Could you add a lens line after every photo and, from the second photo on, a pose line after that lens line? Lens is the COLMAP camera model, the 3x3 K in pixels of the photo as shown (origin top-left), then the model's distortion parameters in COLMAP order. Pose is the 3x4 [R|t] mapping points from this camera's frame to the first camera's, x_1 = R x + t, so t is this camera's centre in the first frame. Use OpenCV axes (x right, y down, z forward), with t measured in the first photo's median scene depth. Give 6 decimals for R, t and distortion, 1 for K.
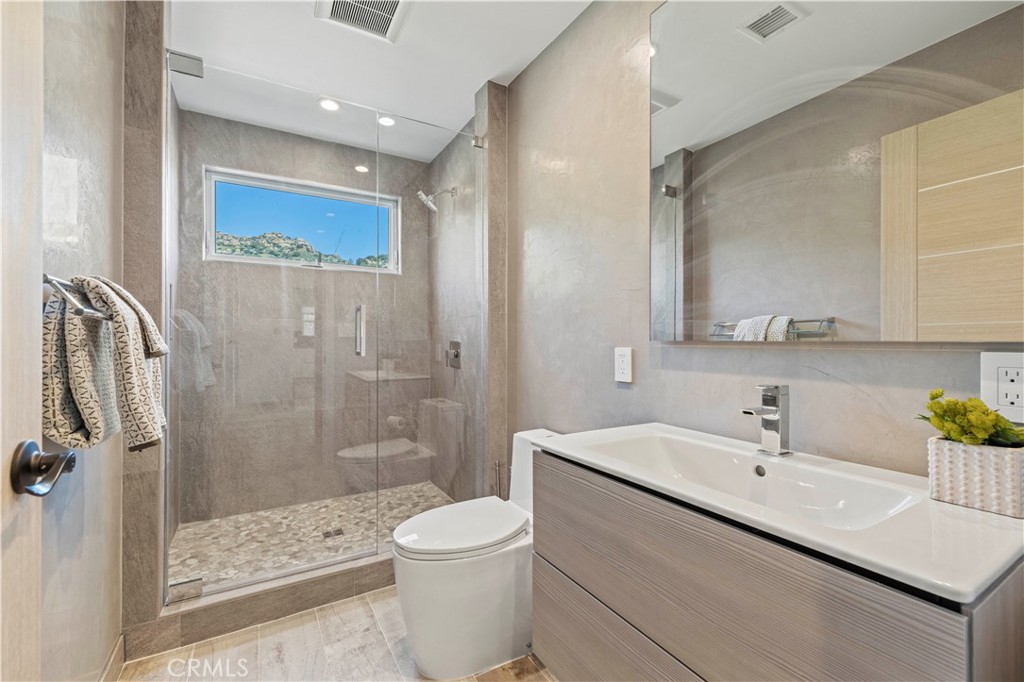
lens RADIAL K [[438.4, 0, 516.2], [0, 438.4, 338.5], [0, 0, 1]] dist [0.002239, 0.000562]
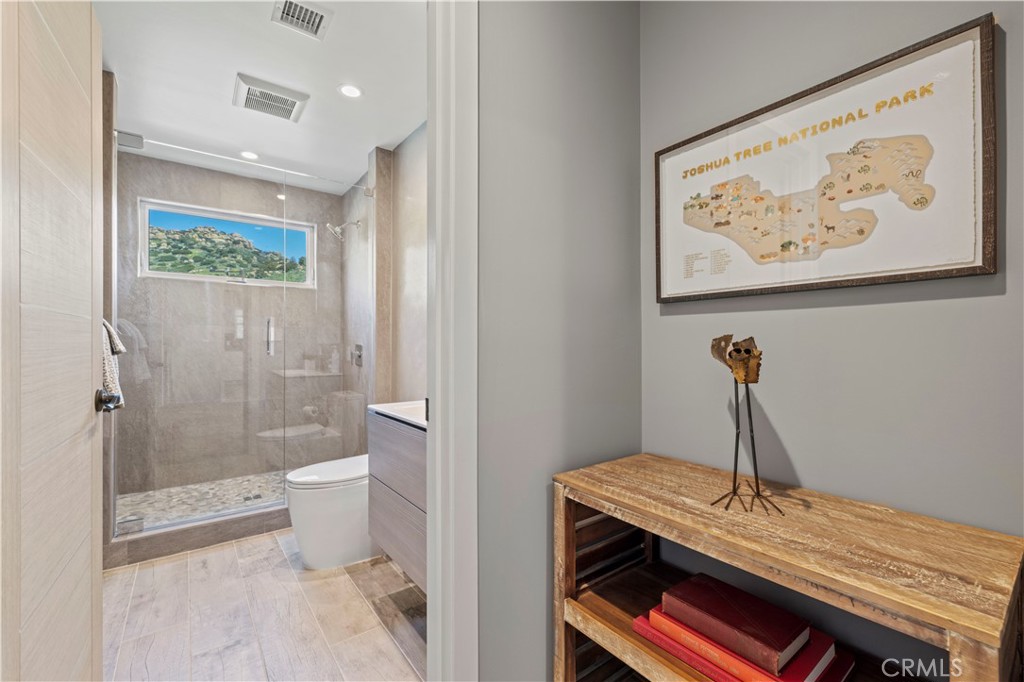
lens RADIAL K [[427.2, 0, 512.2], [0, 427.2, 344.6], [0, 0, 1]] dist [-0.001692, -0.000055]
pose [[0.993116, 0.002767, 0.117101, 0.167814], [-0.003521, 0.999974, 0.006231, -0.003217], [-0.117081, -0.006601, 0.993100, -0.281825]]
